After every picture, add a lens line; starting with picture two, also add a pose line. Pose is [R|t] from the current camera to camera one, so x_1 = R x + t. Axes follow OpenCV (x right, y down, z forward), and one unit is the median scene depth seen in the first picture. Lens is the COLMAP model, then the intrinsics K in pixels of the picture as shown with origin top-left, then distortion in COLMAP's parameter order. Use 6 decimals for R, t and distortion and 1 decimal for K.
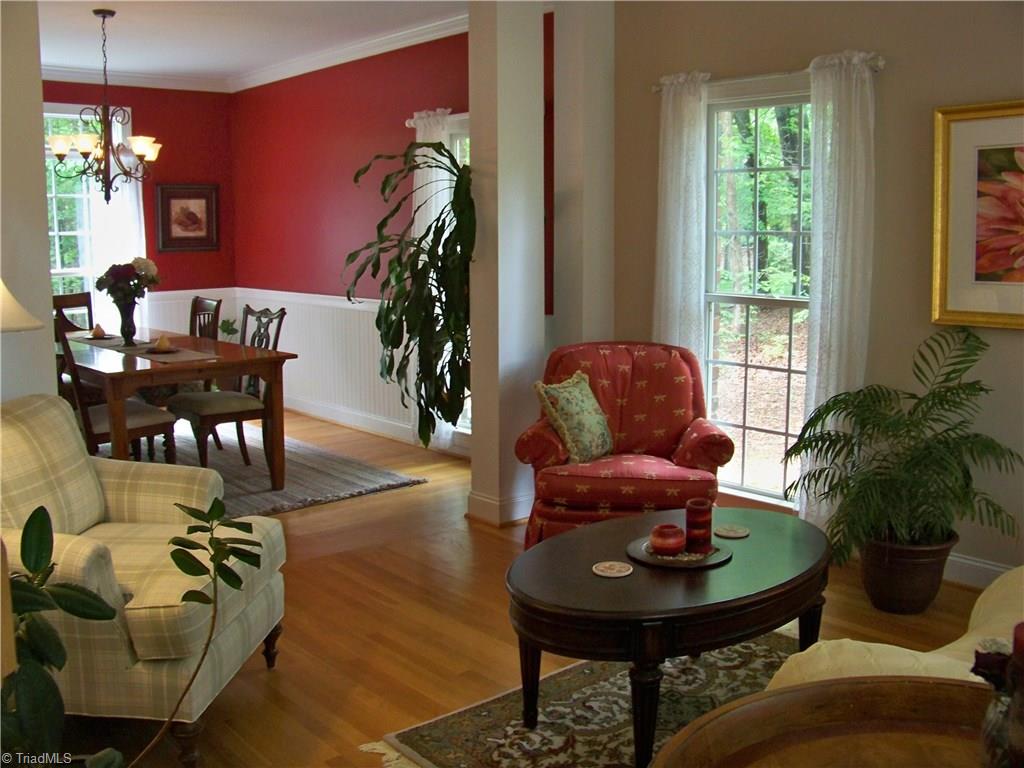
lens RADIAL K [[1012.2, 0, 514.7], [0, 1012.2, 374.5], [0, 0, 1]] dist [-0.247944, 0.302417]
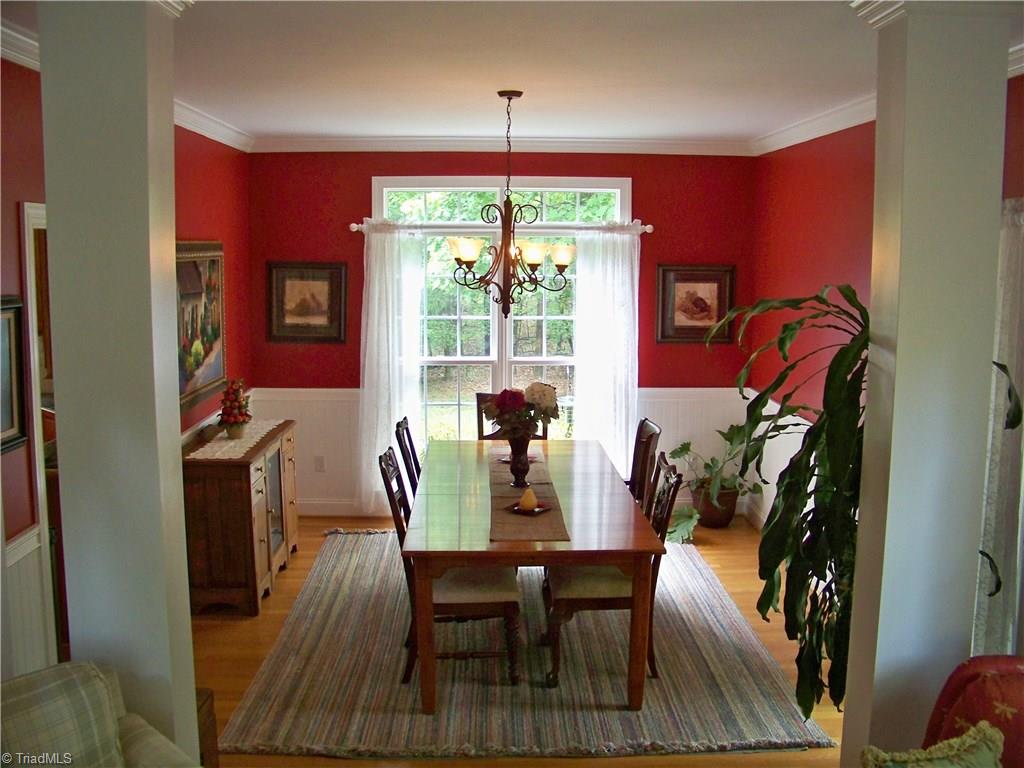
lens RADIAL K [[1012.2, 0, 514.7], [0, 1012.2, 374.5], [0, 0, 1]] dist [-0.247944, 0.302417]
pose [[0.769687, 0.090882, -0.631920, 0.103992], [-0.099177, 0.994820, 0.022275, -0.103816], [0.630671, 0.045527, 0.774714, 0.233445]]
